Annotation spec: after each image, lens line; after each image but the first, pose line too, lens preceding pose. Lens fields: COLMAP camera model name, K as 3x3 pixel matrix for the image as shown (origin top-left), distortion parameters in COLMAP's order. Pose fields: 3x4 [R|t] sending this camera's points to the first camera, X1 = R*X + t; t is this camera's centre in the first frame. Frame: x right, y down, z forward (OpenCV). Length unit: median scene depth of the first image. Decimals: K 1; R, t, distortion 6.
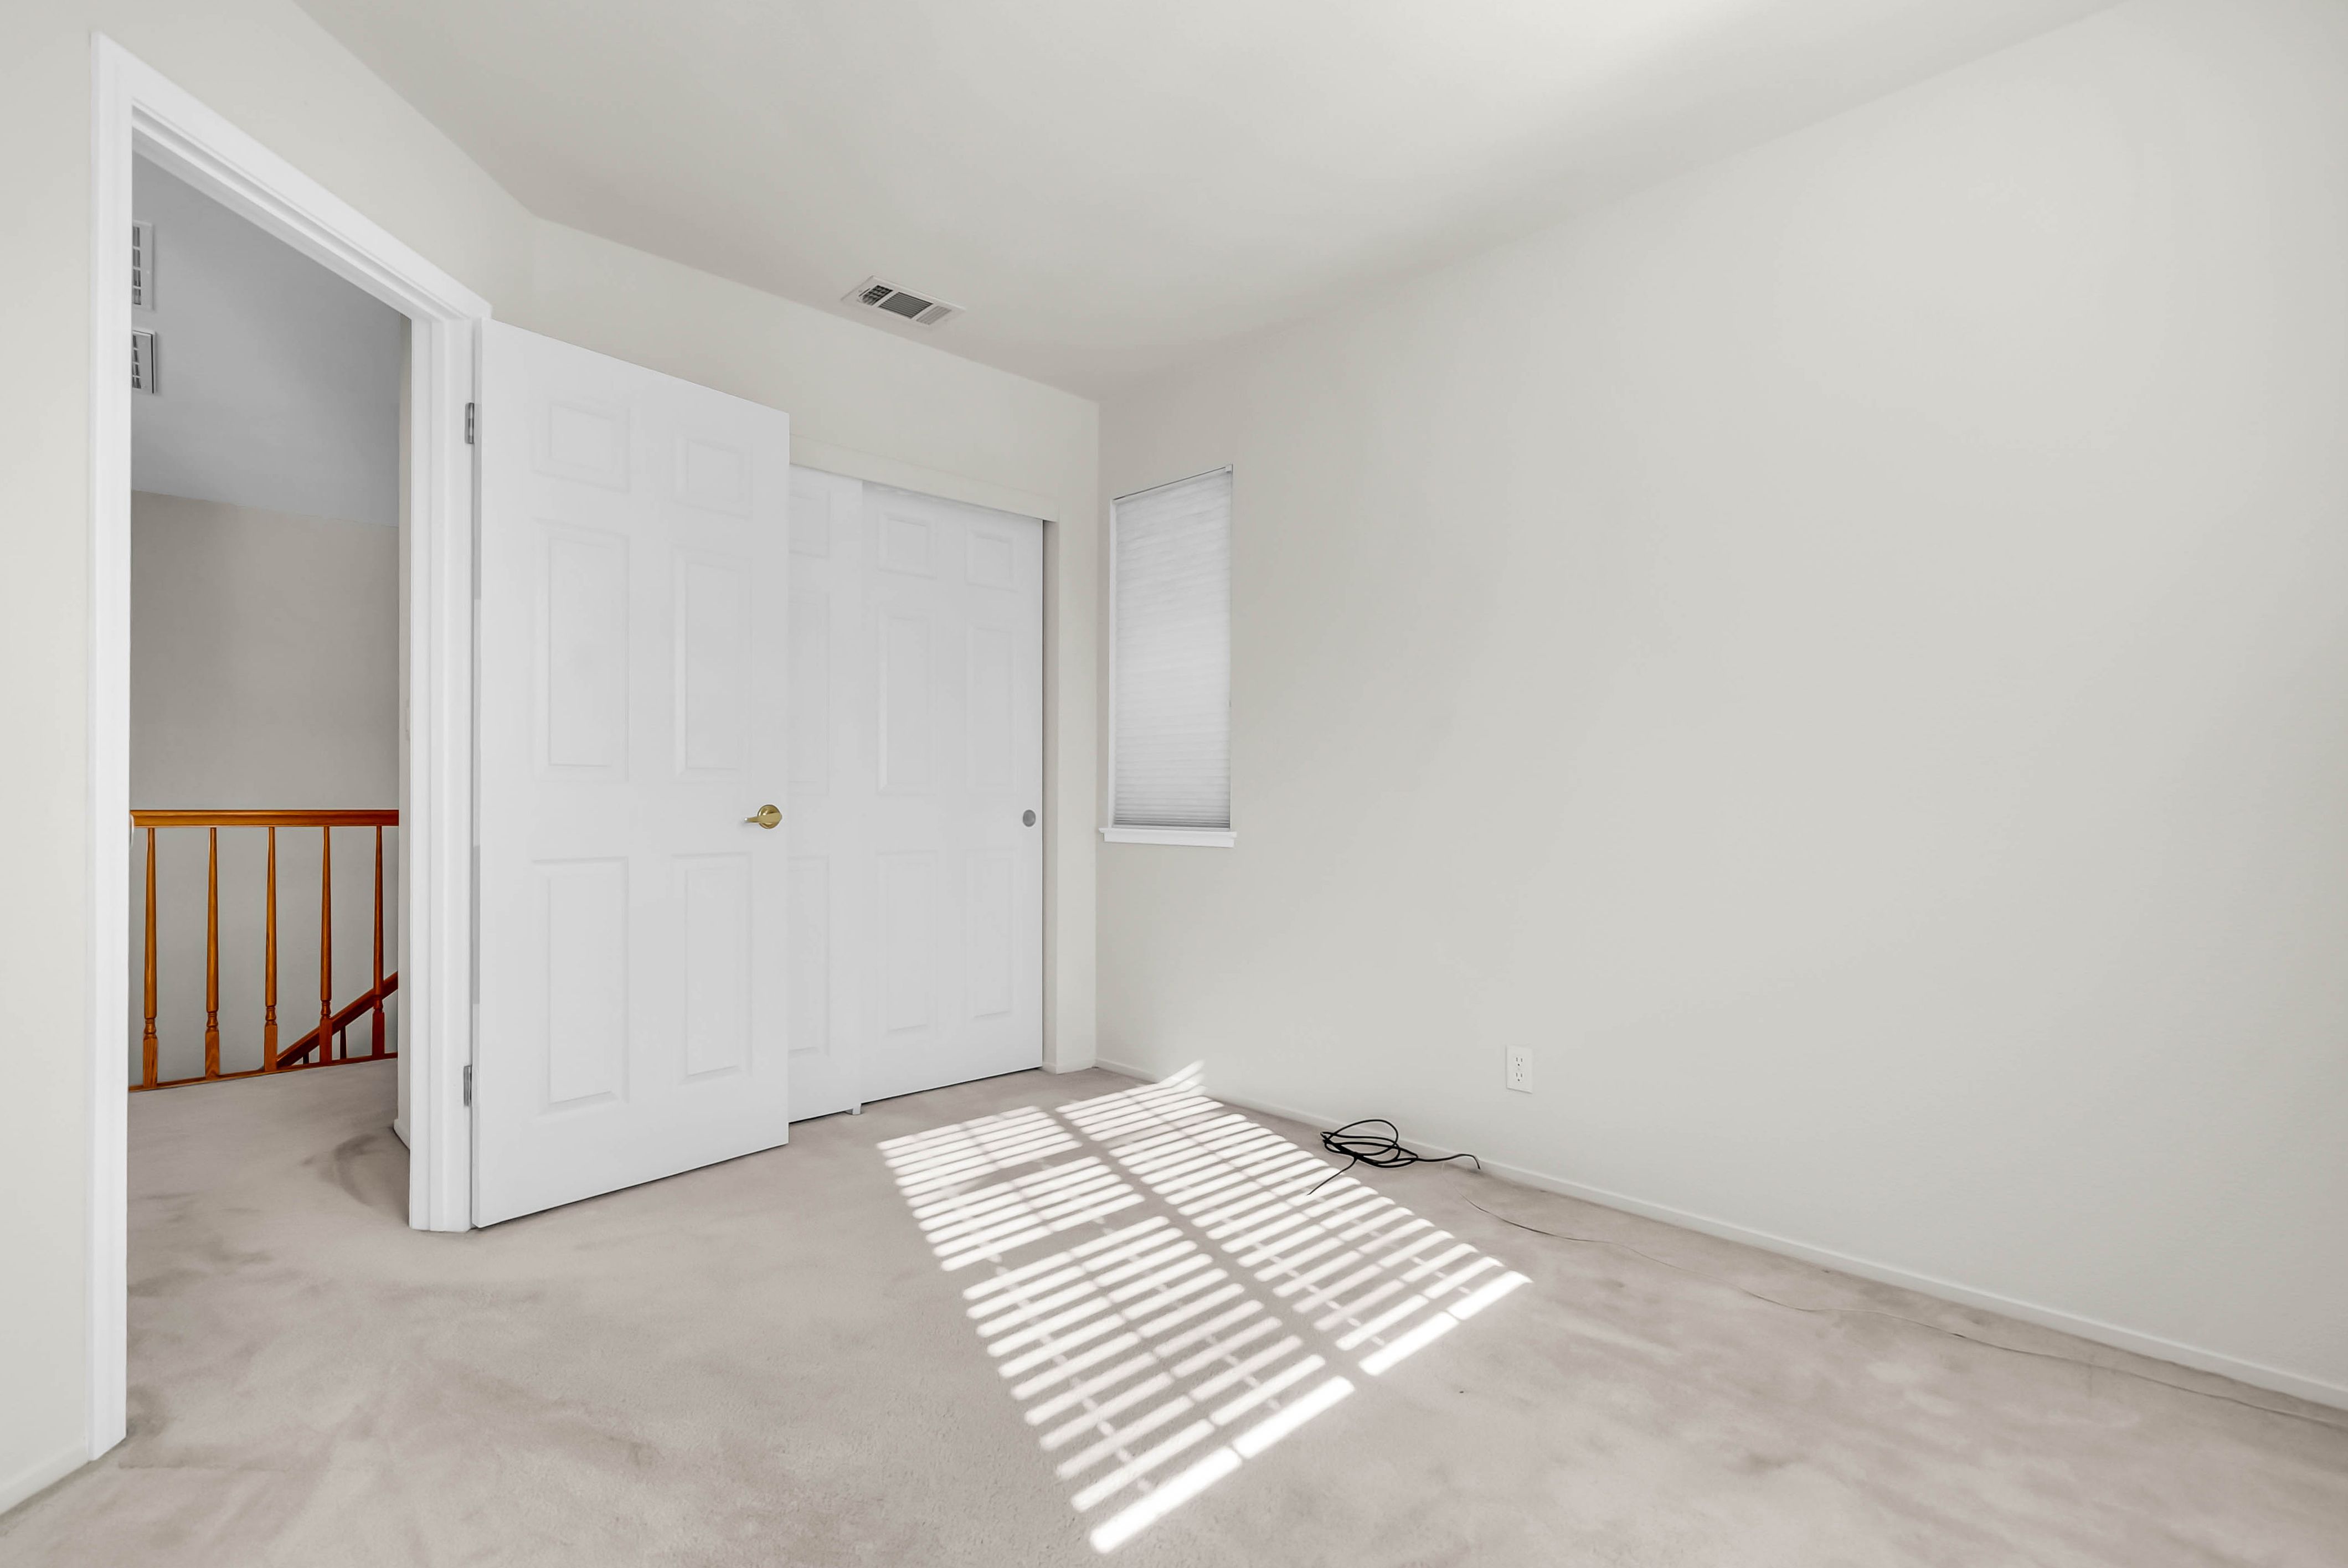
lens RADIAL K [[1072.6, 0, 1174.0], [0, 1072.6, 784.0], [0, 0, 1]] dist [-0.010629, 0.001134]
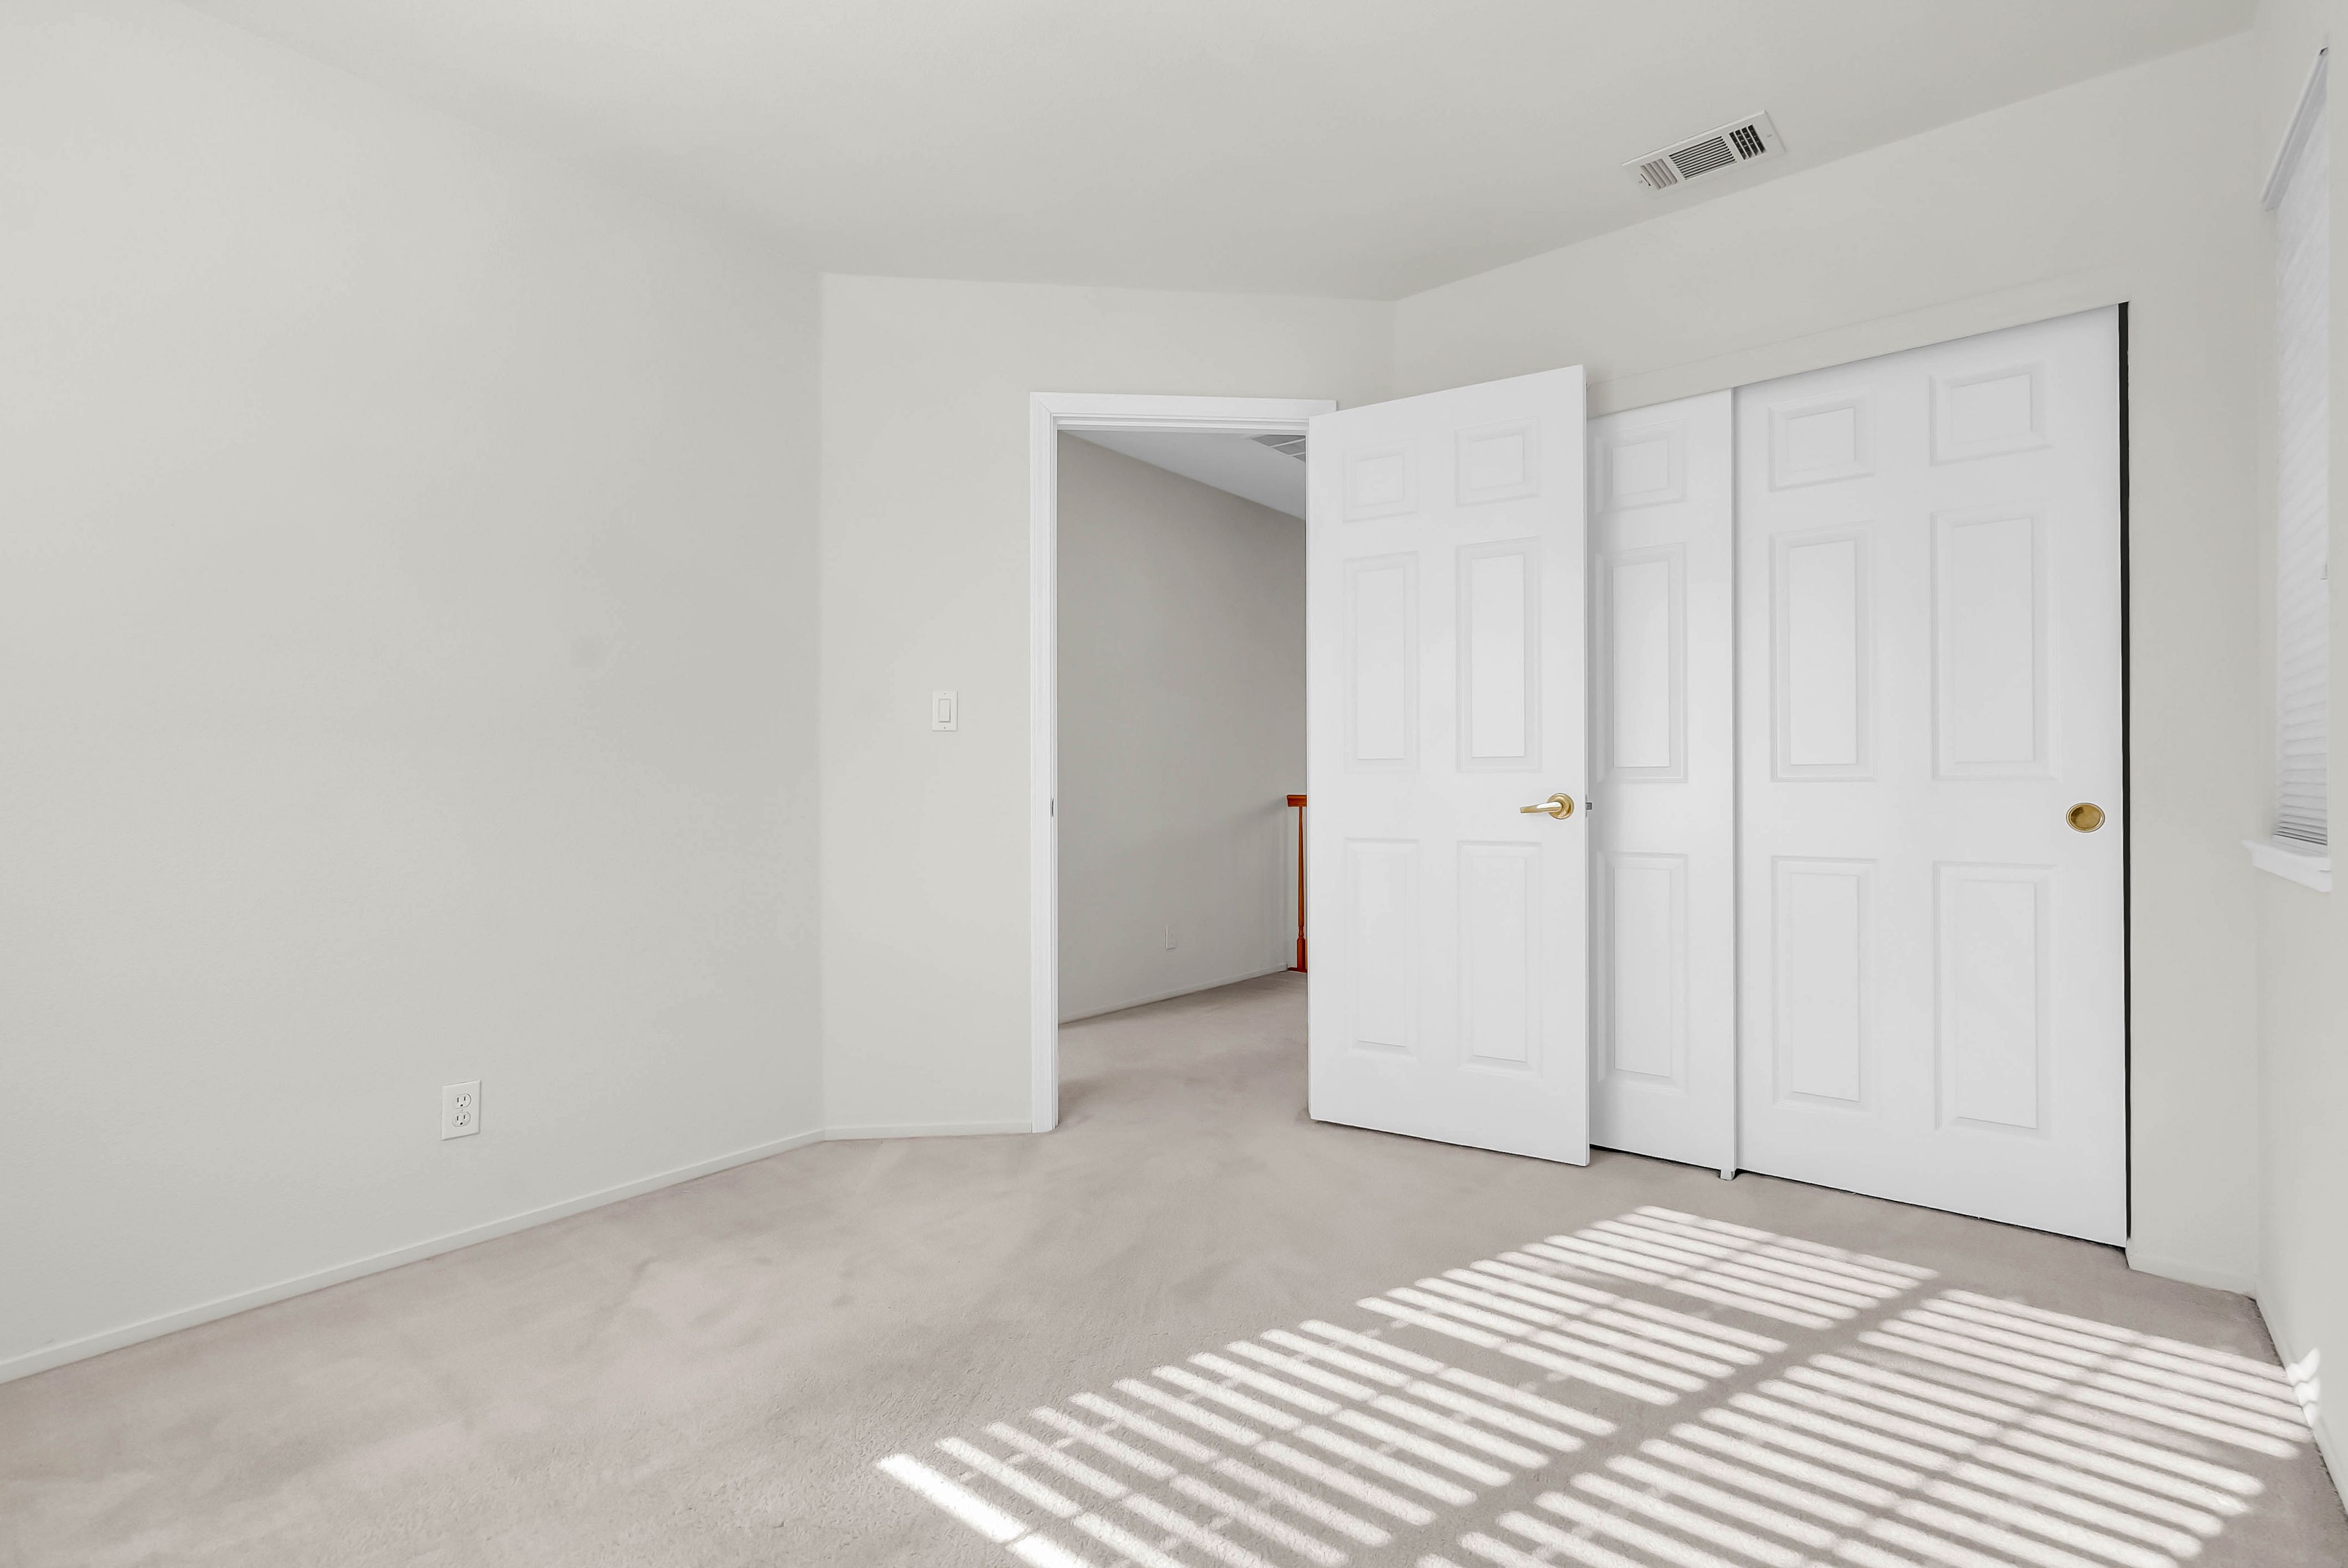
lens RADIAL K [[1072.6, 0, 1174.0], [0, 1072.6, 784.0], [0, 0, 1]] dist [-0.010629, 0.001134]
pose [[0.118615, -0.005752, -0.992924, 0.547580], [0.015110, 0.999878, -0.003988, 0.011261], [0.992825, -0.014530, 0.118688, 0.602606]]
